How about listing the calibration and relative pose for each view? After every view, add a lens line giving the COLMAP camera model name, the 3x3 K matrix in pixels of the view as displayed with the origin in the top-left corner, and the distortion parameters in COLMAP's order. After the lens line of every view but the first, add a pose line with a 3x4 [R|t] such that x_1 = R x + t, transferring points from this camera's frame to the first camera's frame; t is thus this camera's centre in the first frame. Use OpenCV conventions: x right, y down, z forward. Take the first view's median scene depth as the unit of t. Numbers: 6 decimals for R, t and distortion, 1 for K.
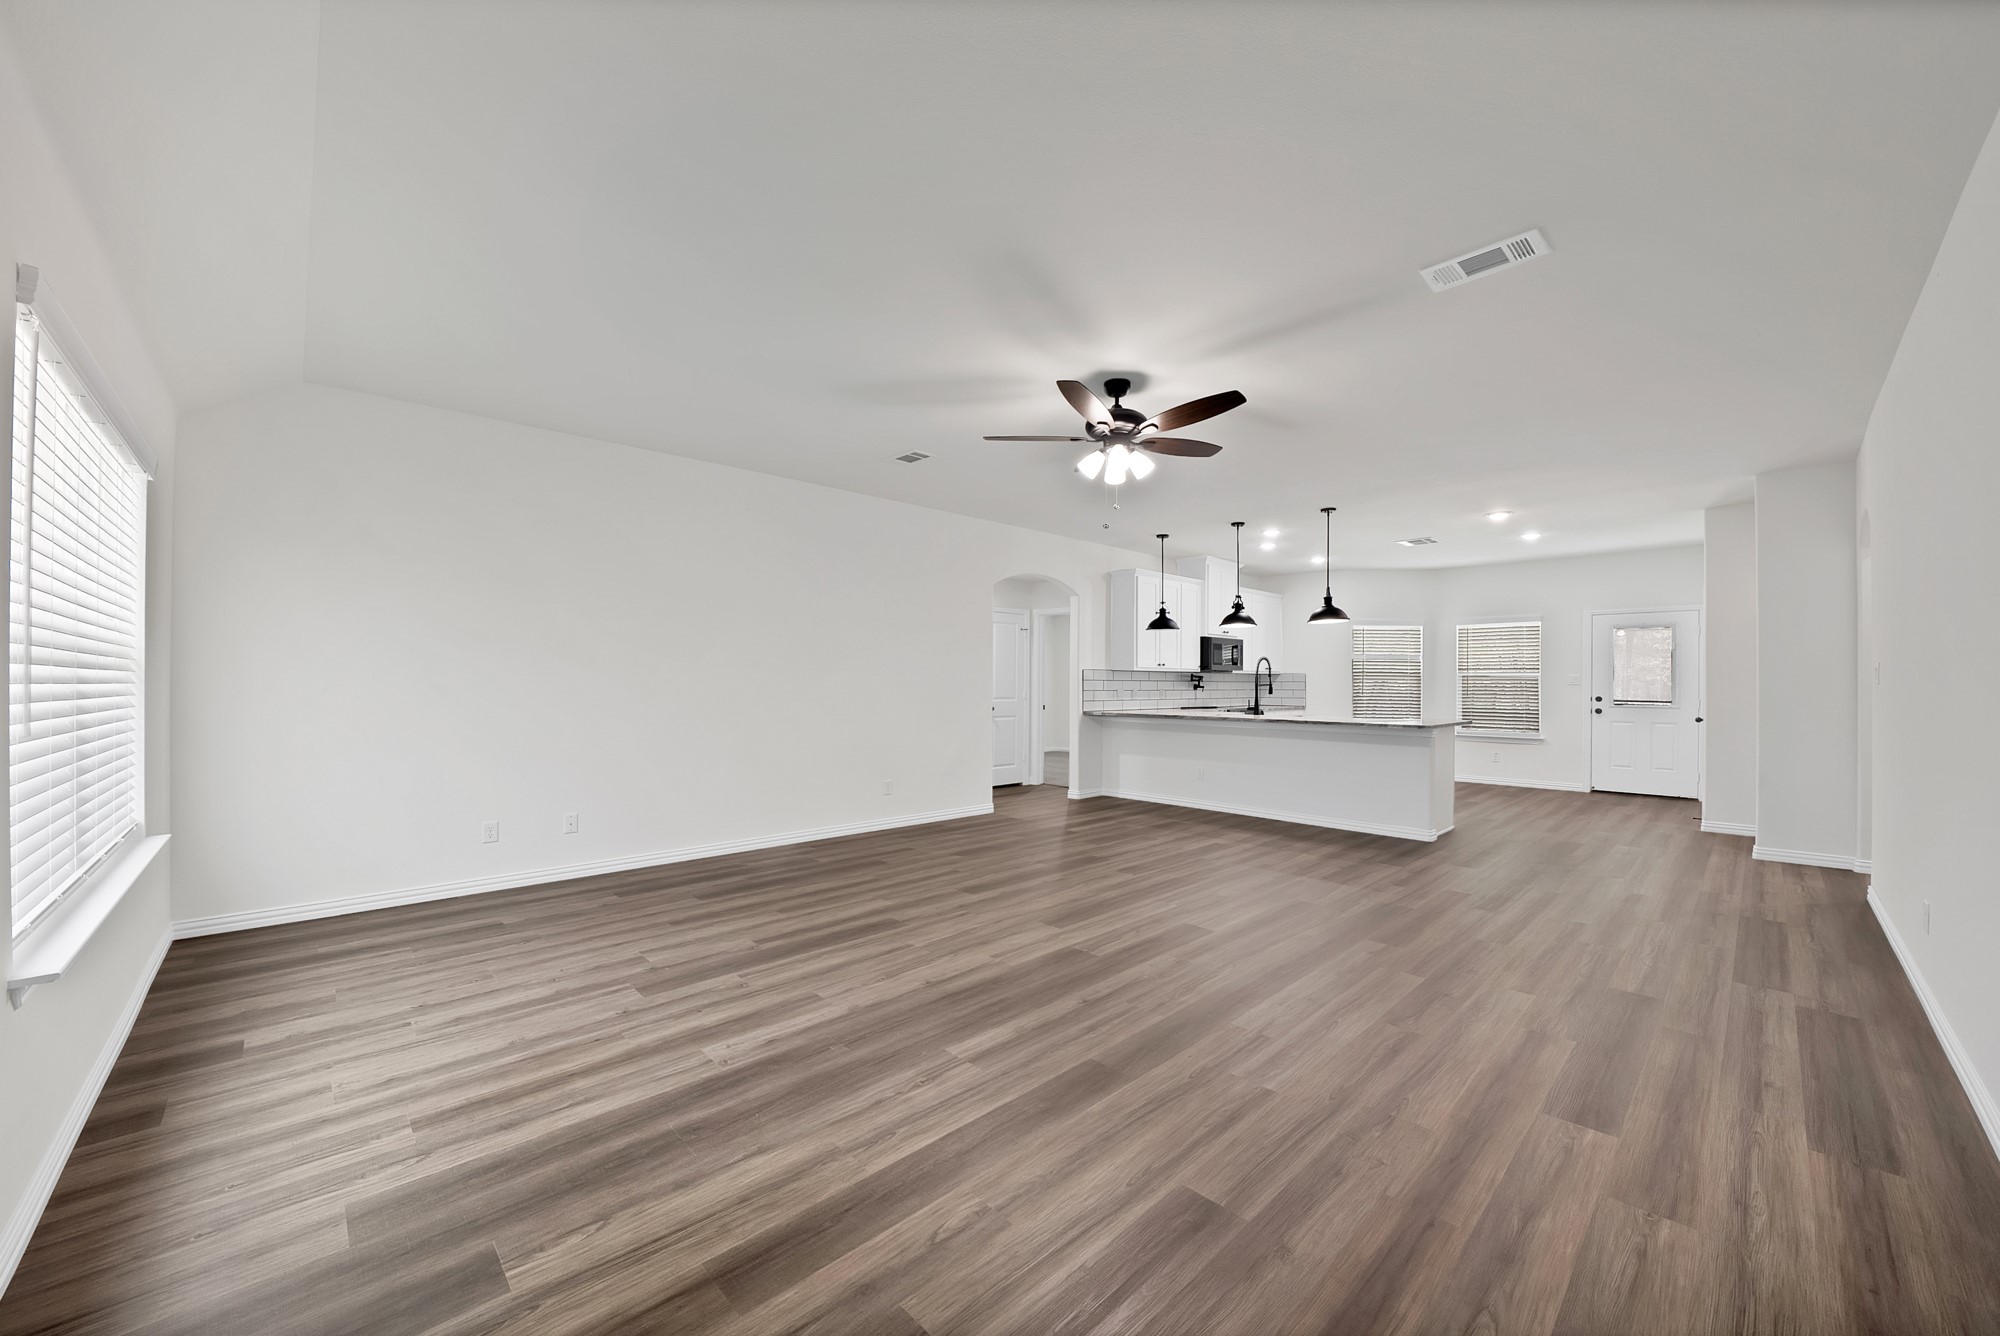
lens RADIAL K [[744.7, 0, 973.9], [0, 744.7, 683.1], [0, 0, 1]] dist [-0.015745, -0.000019]
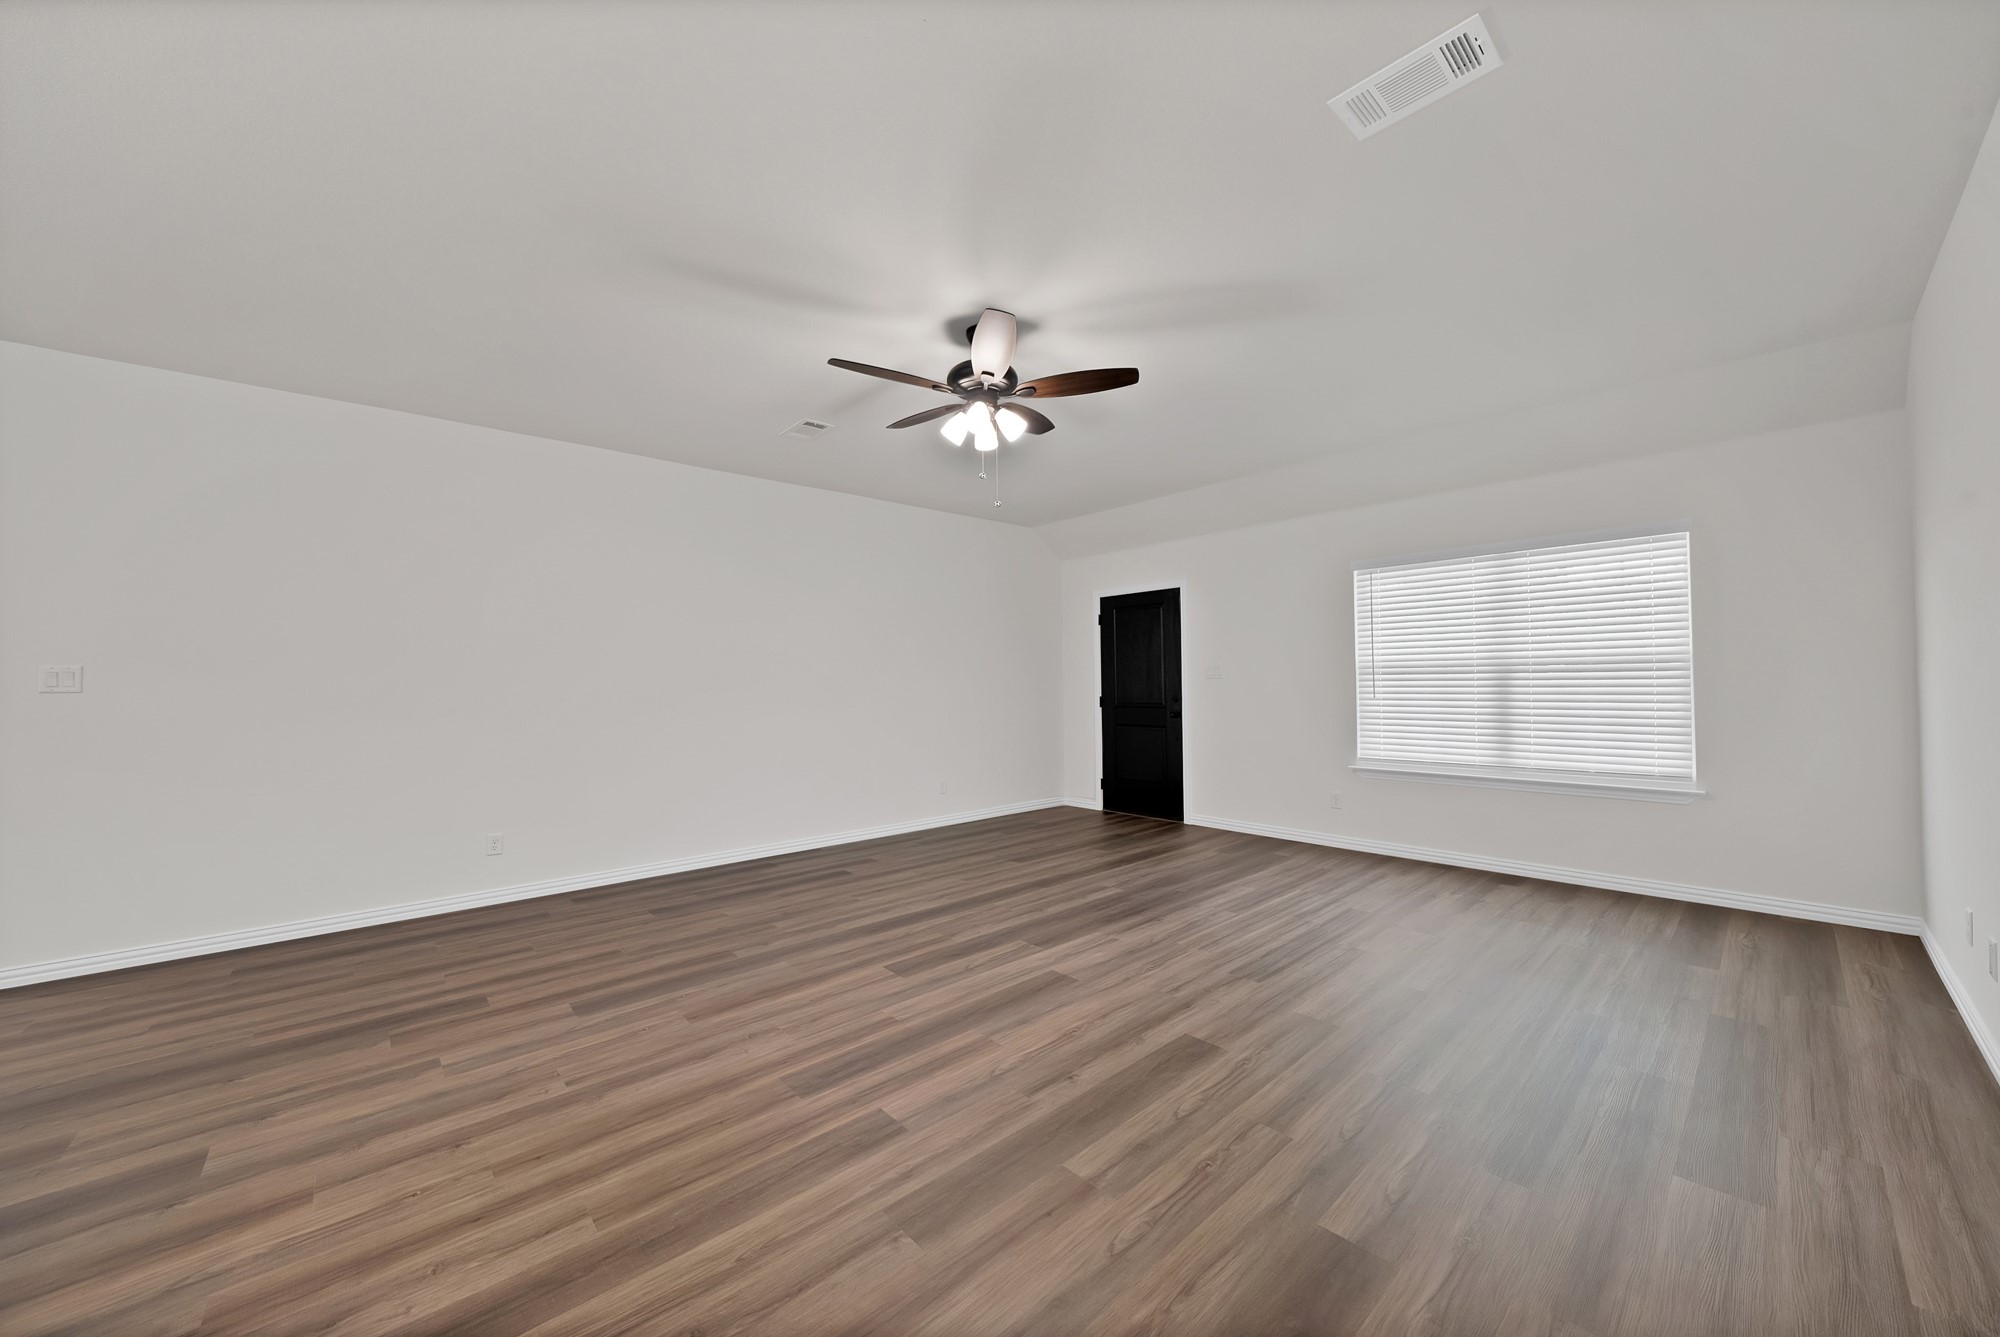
lens RADIAL K [[721.8, 0, 1000.0], [0, 721.8, 668.5], [0, 0, 1]] dist [-0.029895, 0.000019]
pose [[-0.999950, 0.009667, -0.002538, 0.087659], [0.009721, 0.999708, -0.022103, -0.004619], [0.002323, -0.022126, -0.999752, 0.926242]]
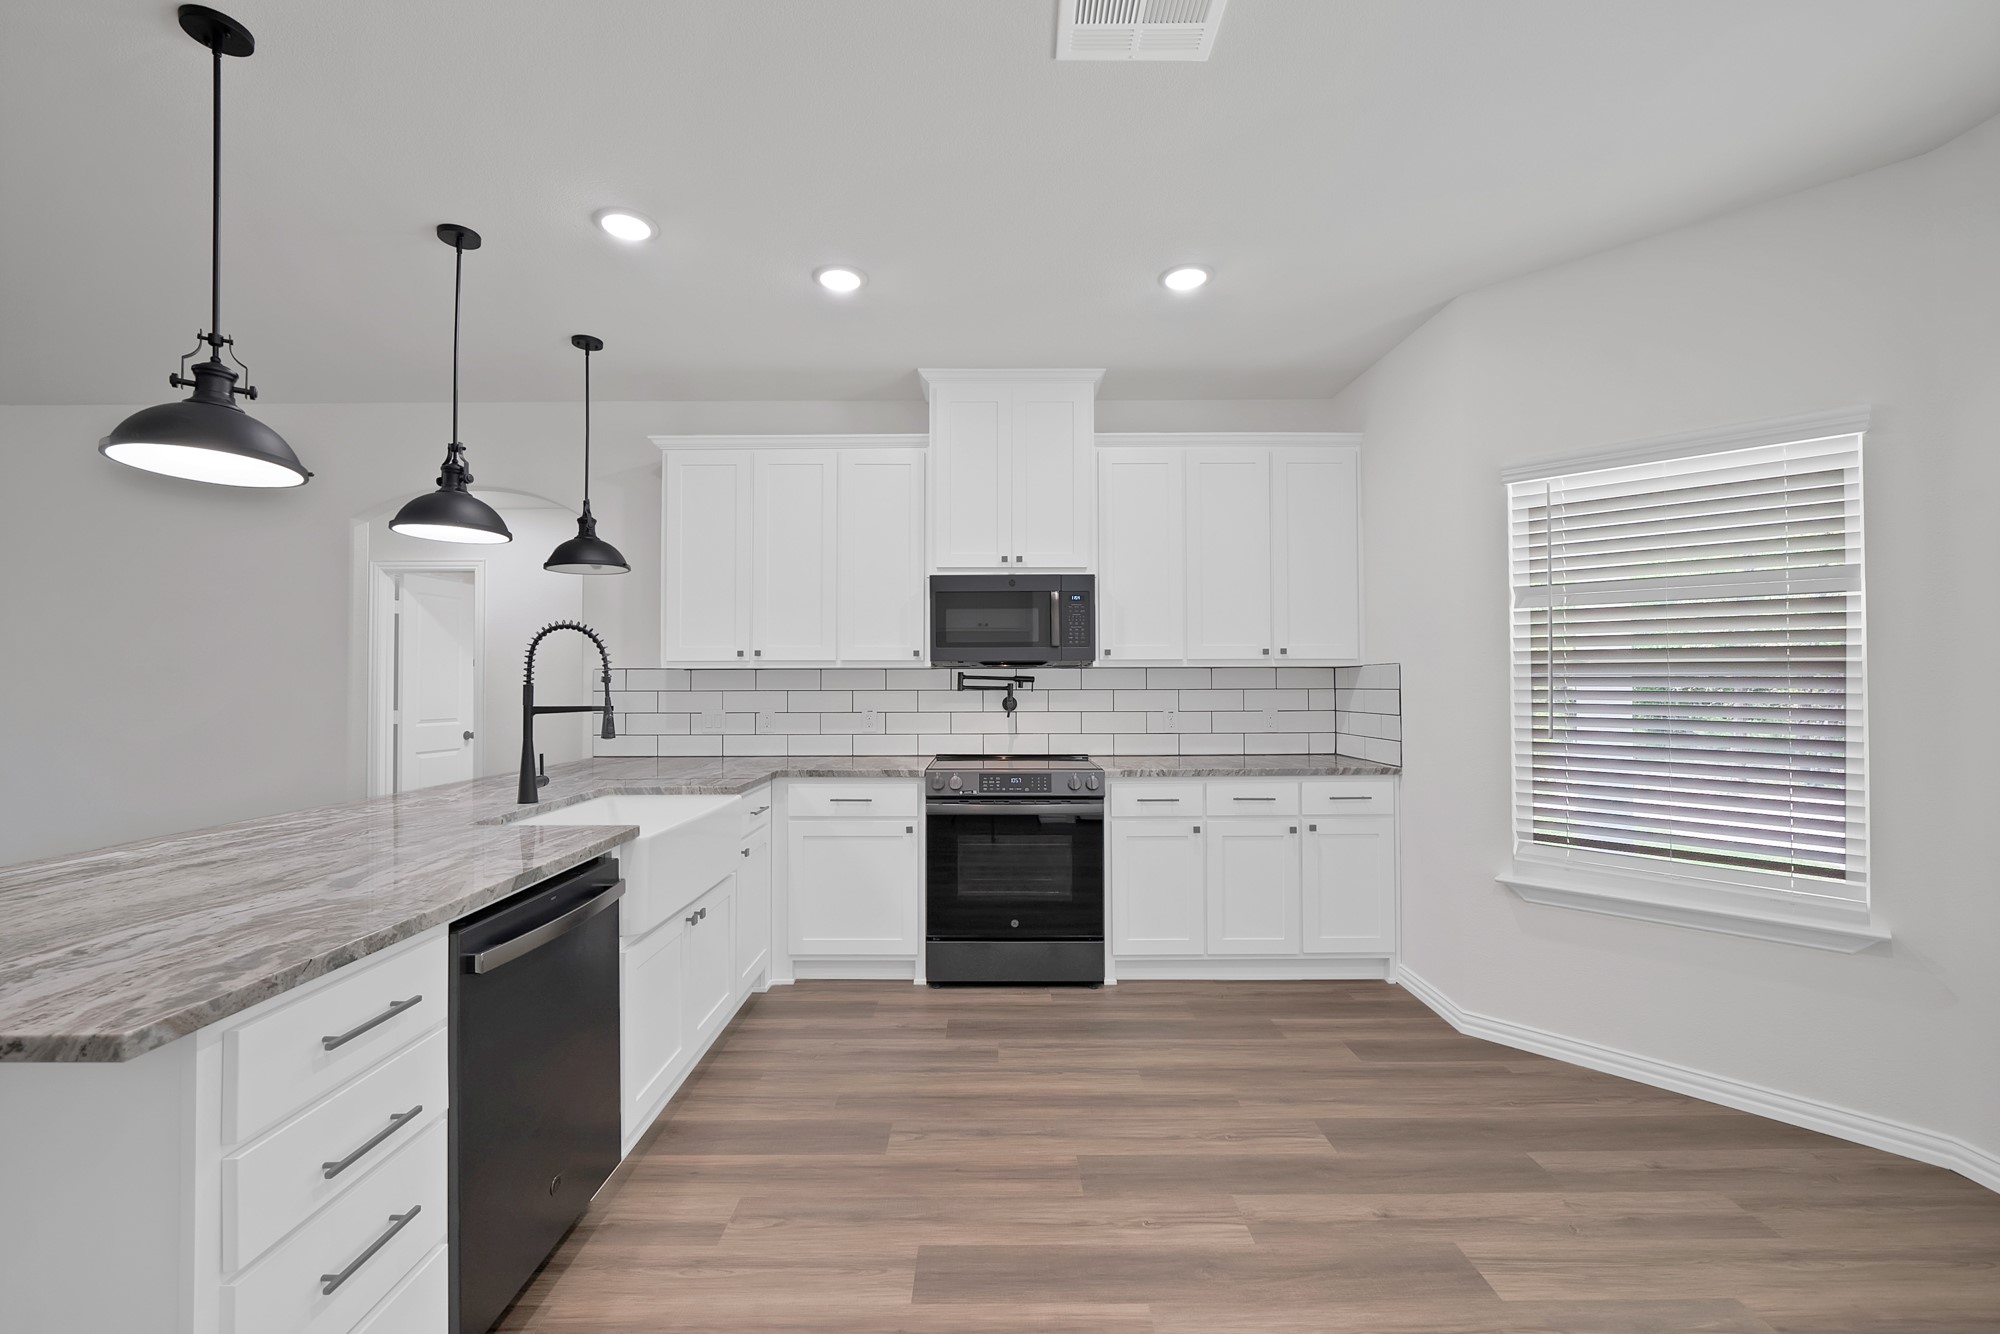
lens RADIAL K [[810.7, 0, 1000.0], [0, 810.7, 667.0], [0, 0, 1]] dist [-0.006152, -0.000054]
pose [[0.737287, -0.020330, -0.675274, 0.736584], [0.009577, 0.999761, -0.019642, -0.007492], [0.675512, 0.008014, 0.737306, 0.835629]]
